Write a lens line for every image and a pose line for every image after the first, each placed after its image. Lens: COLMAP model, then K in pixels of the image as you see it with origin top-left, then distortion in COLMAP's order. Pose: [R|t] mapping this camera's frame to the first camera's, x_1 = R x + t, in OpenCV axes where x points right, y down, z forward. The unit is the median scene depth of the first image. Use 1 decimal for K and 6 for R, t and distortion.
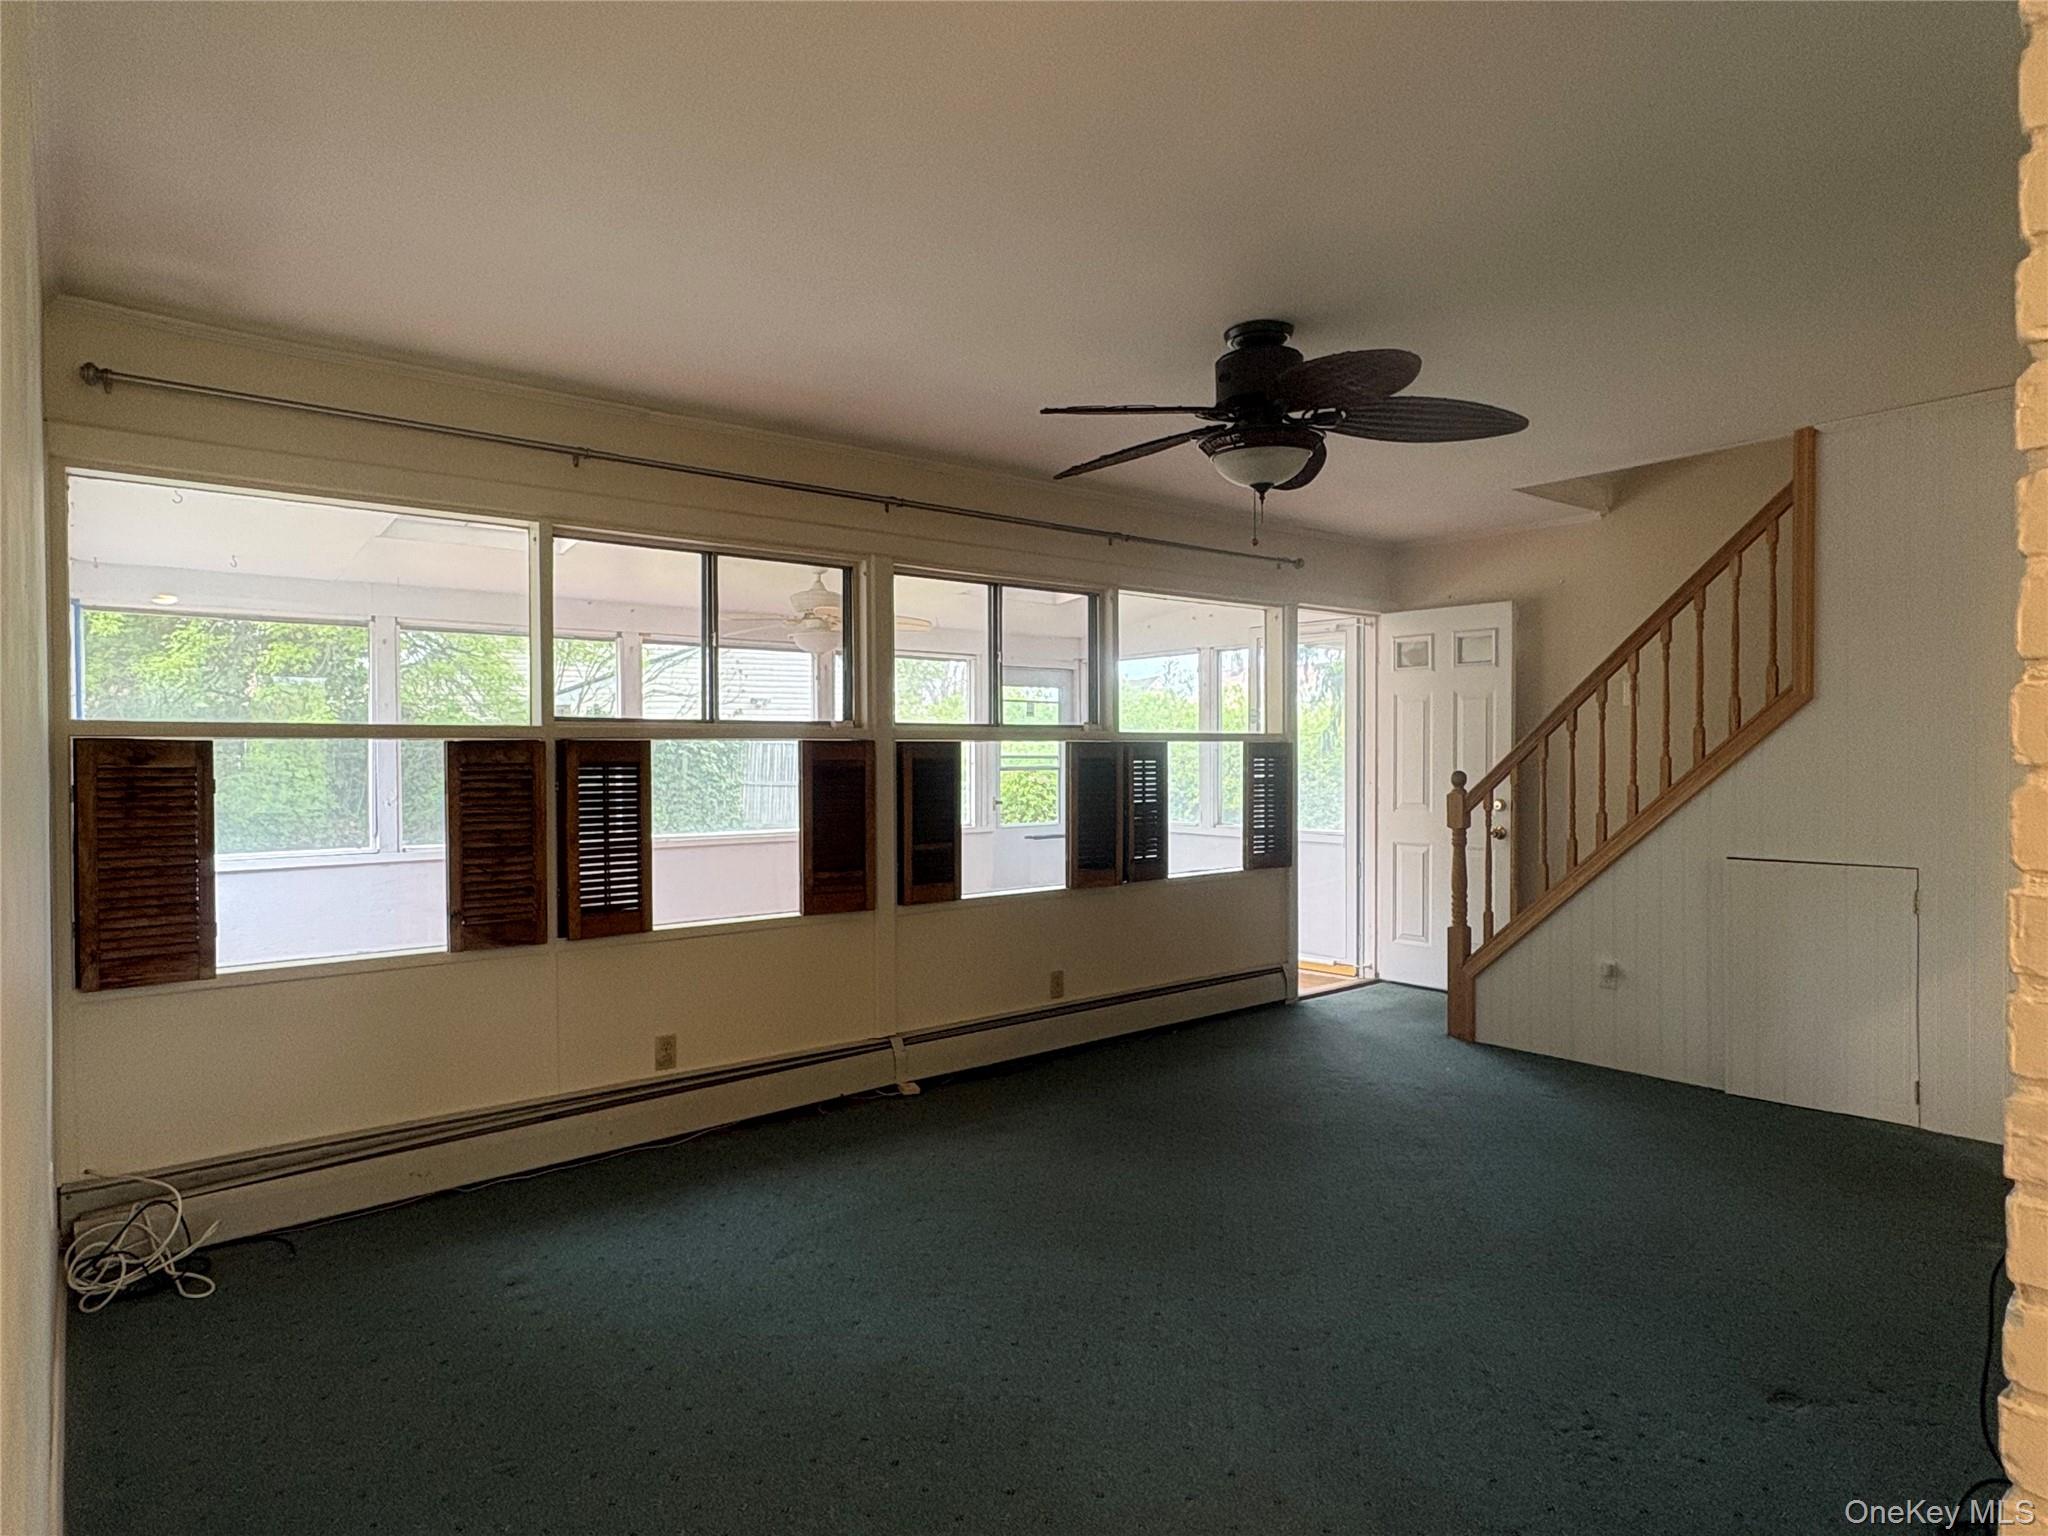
lens RADIAL K [[1177.9, 0, 1023.9], [0, 1177.9, 767.8], [0, 0, 1]] dist [0.009142, 0.002551]
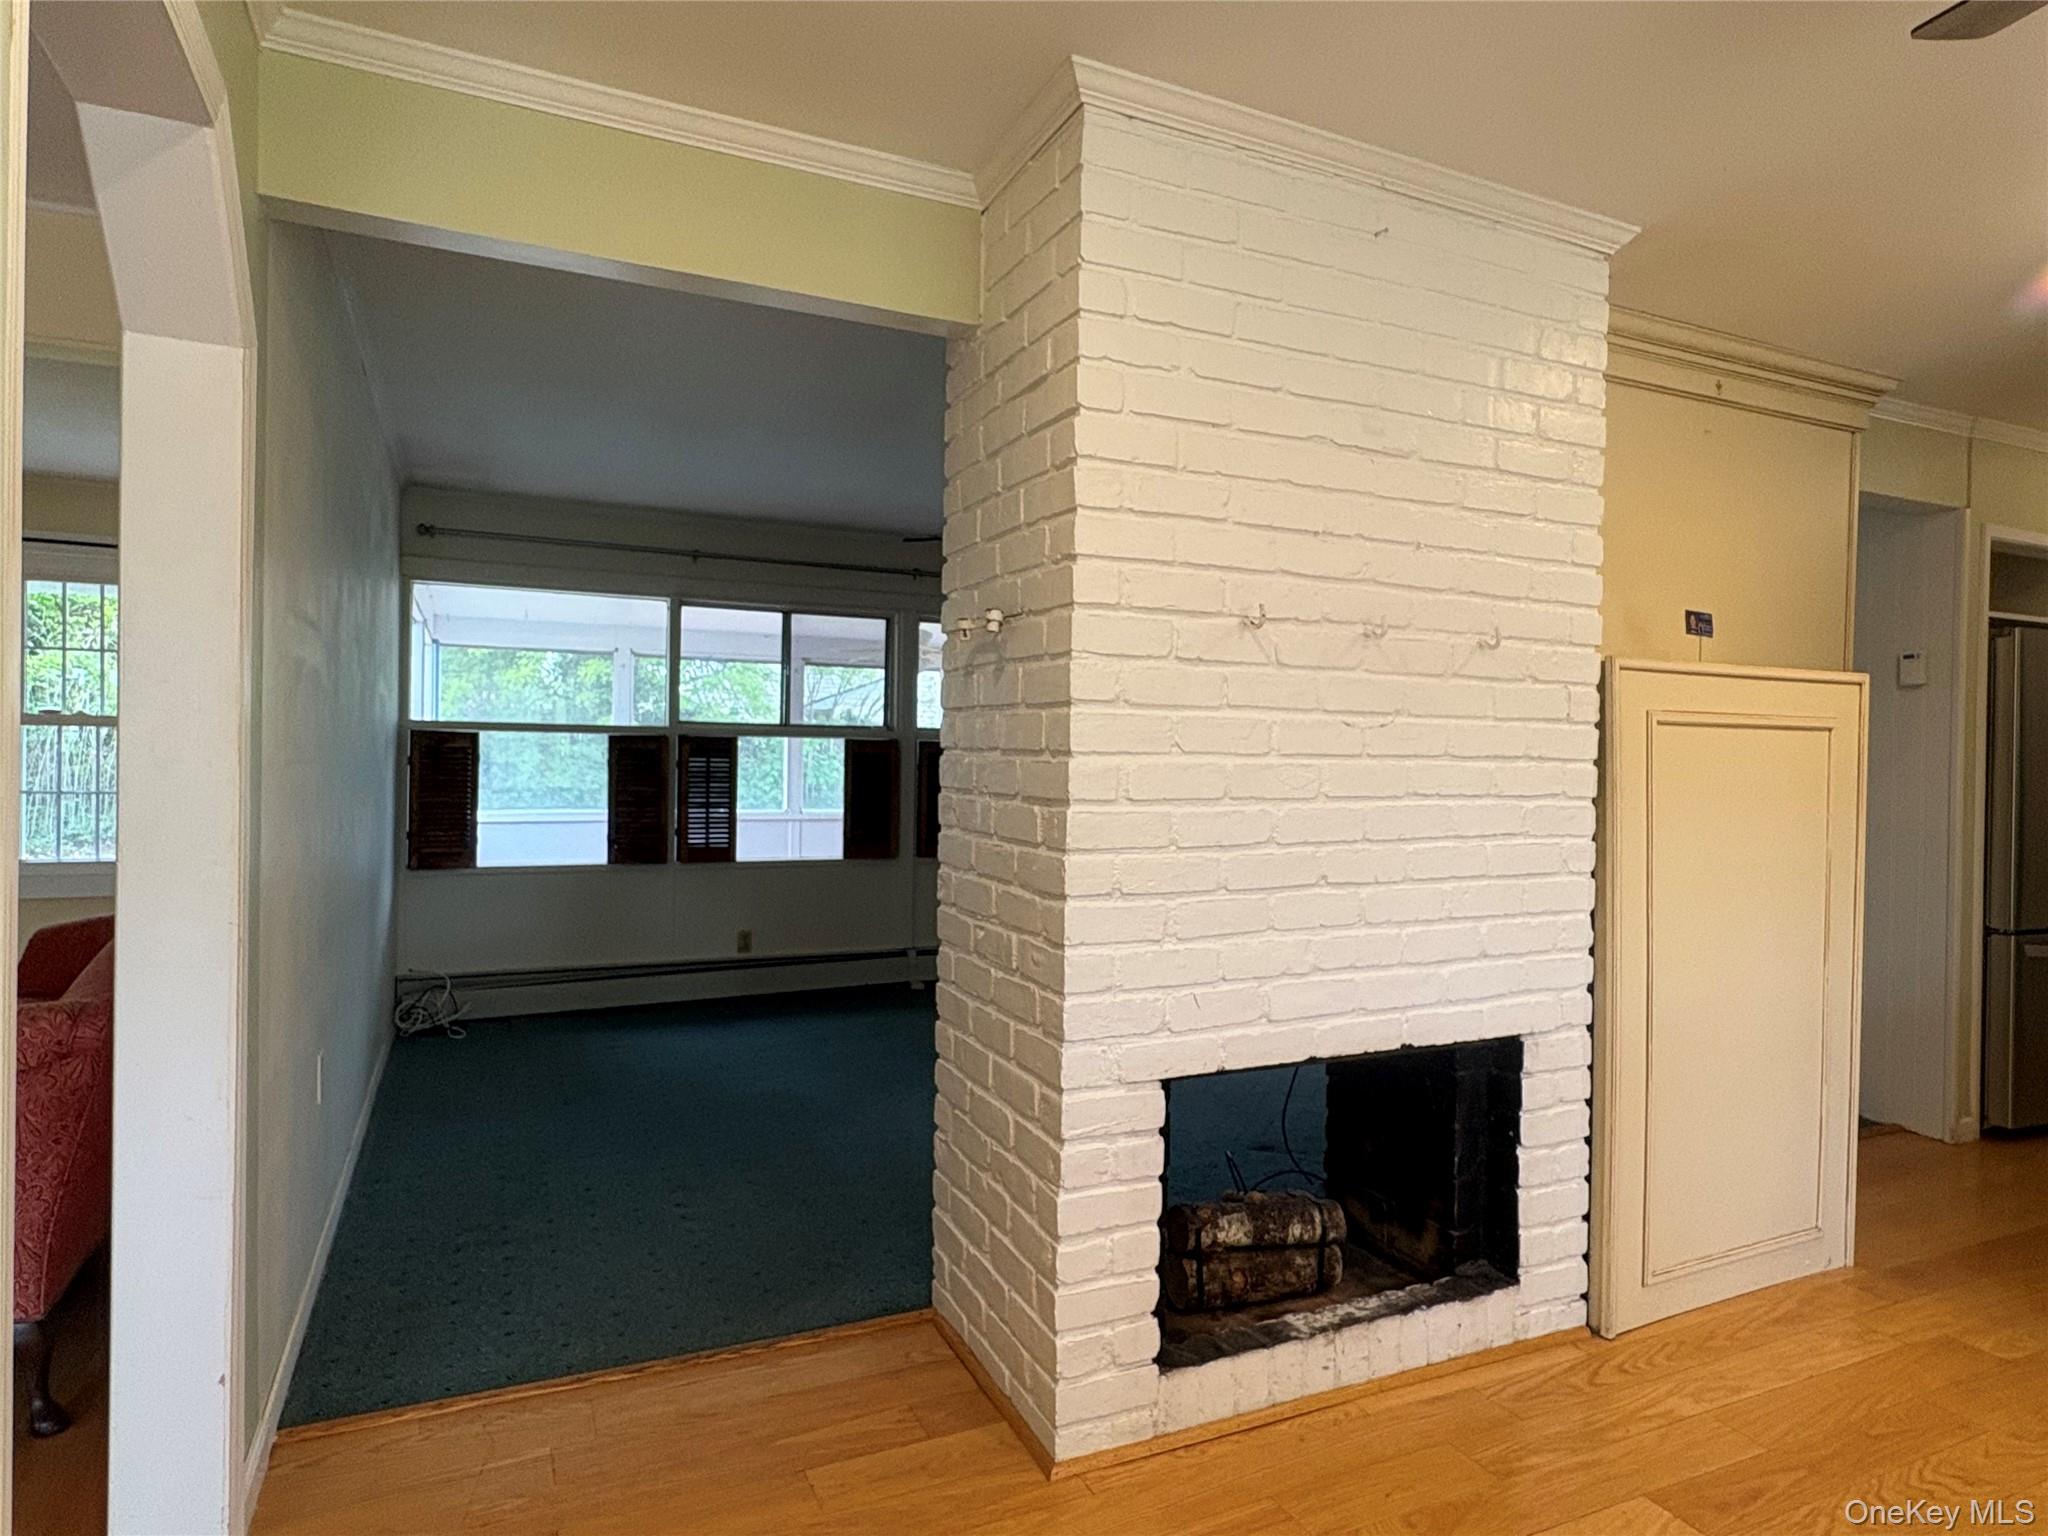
lens RADIAL K [[1177.9, 0, 1026.0], [0, 1177.9, 761.5], [0, 0, 1]] dist [0.009142, 0.002551]
pose [[0.969188, 0.022080, -0.245332, 0.446839], [-0.024181, 0.999692, -0.005556, 0.008718], [0.245134, 0.011317, 0.969423, -0.416246]]
